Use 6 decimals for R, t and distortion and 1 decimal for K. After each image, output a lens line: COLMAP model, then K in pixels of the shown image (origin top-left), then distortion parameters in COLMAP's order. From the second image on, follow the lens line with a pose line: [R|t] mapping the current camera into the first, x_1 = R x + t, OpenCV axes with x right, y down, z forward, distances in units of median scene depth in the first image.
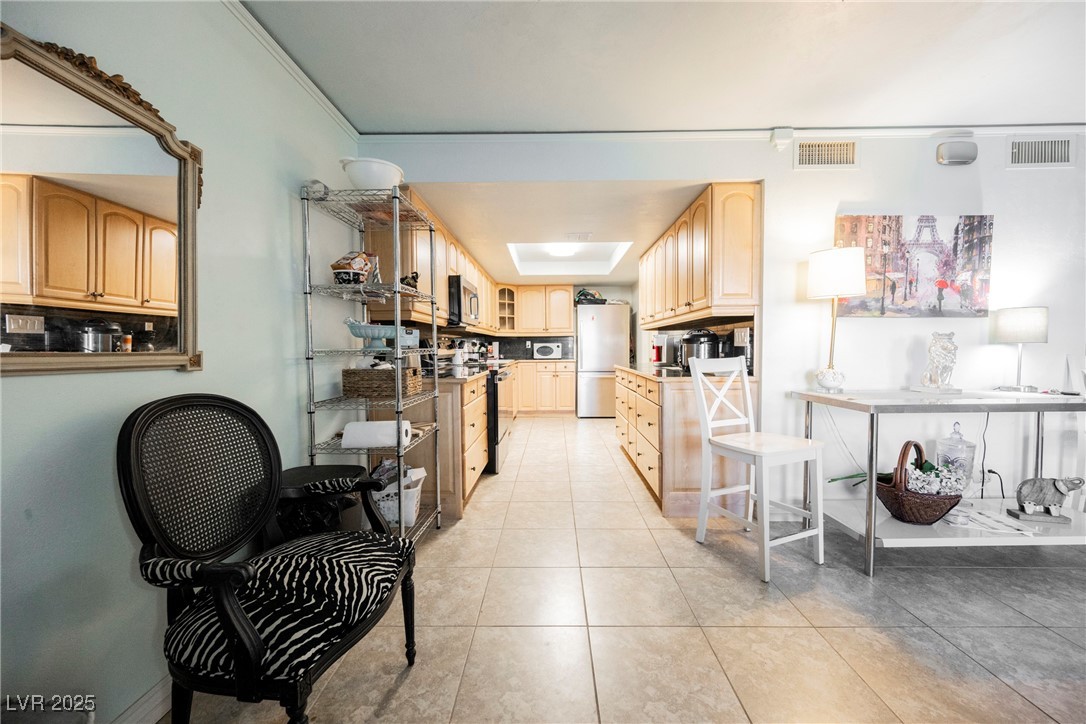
lens RADIAL K [[426.0, 0, 542.5], [0, 426.0, 362.4], [0, 0, 1]] dist [-0.003256, 0.000452]
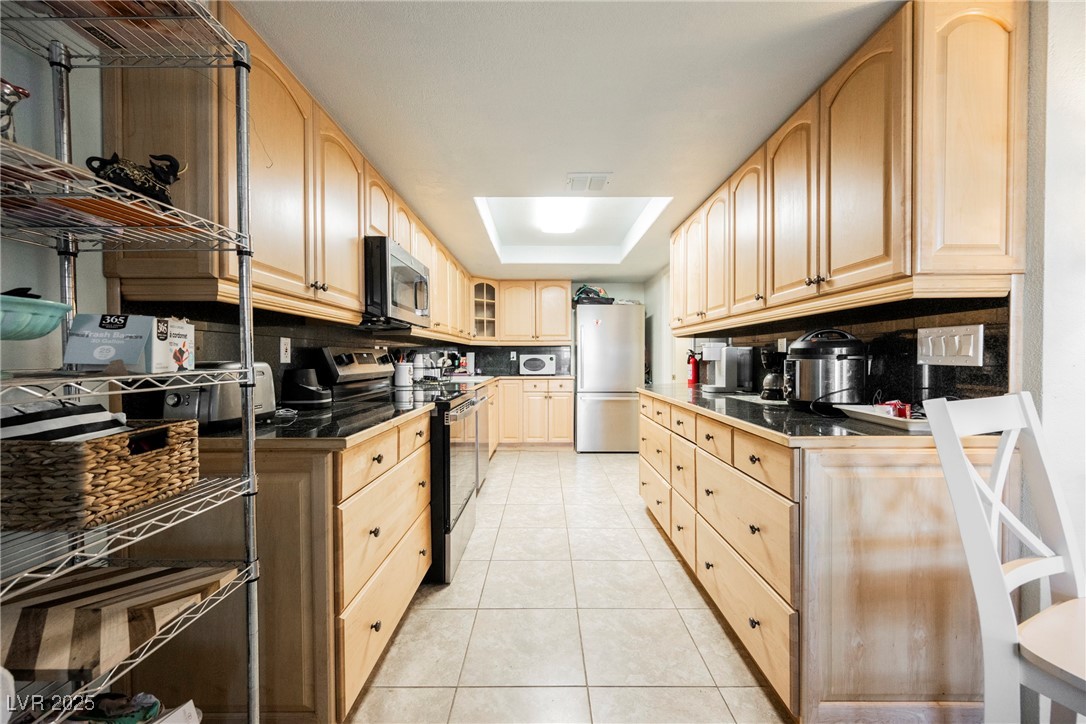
lens RADIAL K [[426.0, 0, 543.3], [0, 426.0, 360.8], [0, 0, 1]] dist [-0.003256, 0.000452]
pose [[0.999671, 0.005855, 0.024967, 0.006829], [-0.005134, 0.999570, -0.028856, -0.028668], [-0.025125, 0.028719, 0.999272, 0.568168]]
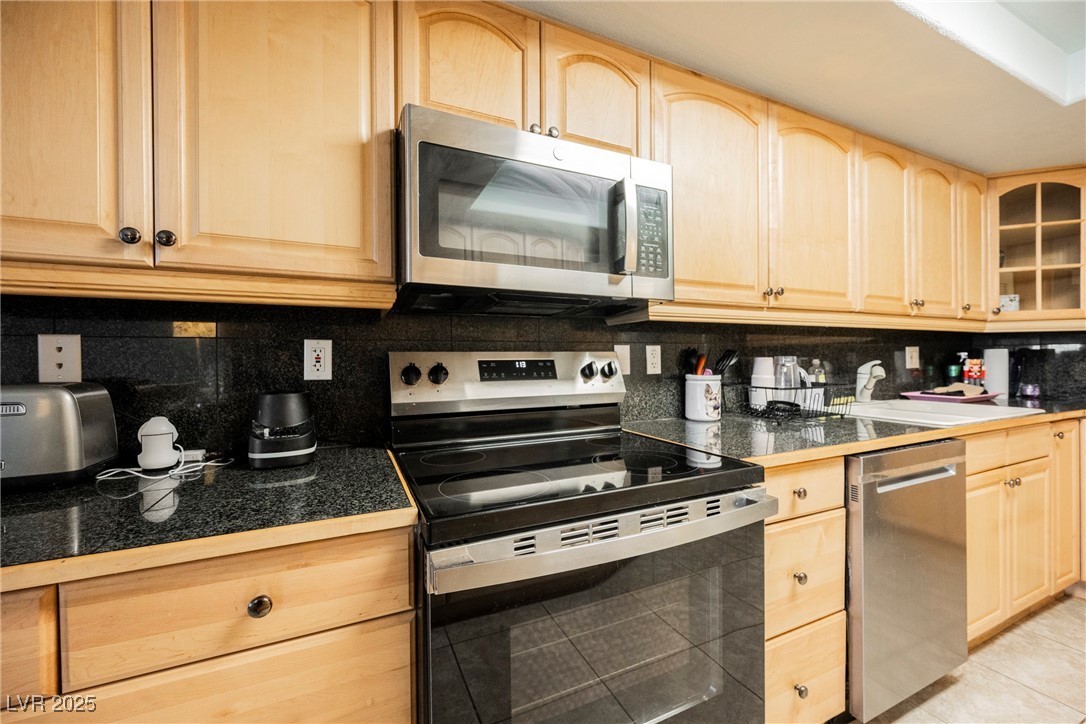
lens RADIAL K [[426.0, 0, 549.5], [0, 426.0, 360.9], [0, 0, 1]] dist [-0.003256, 0.000452]
pose [[0.442896, 0.010787, -0.896508, 0.104019], [-0.028245, 0.999599, -0.001926, -0.068797], [0.896128, 0.026175, 0.443023, 1.296036]]
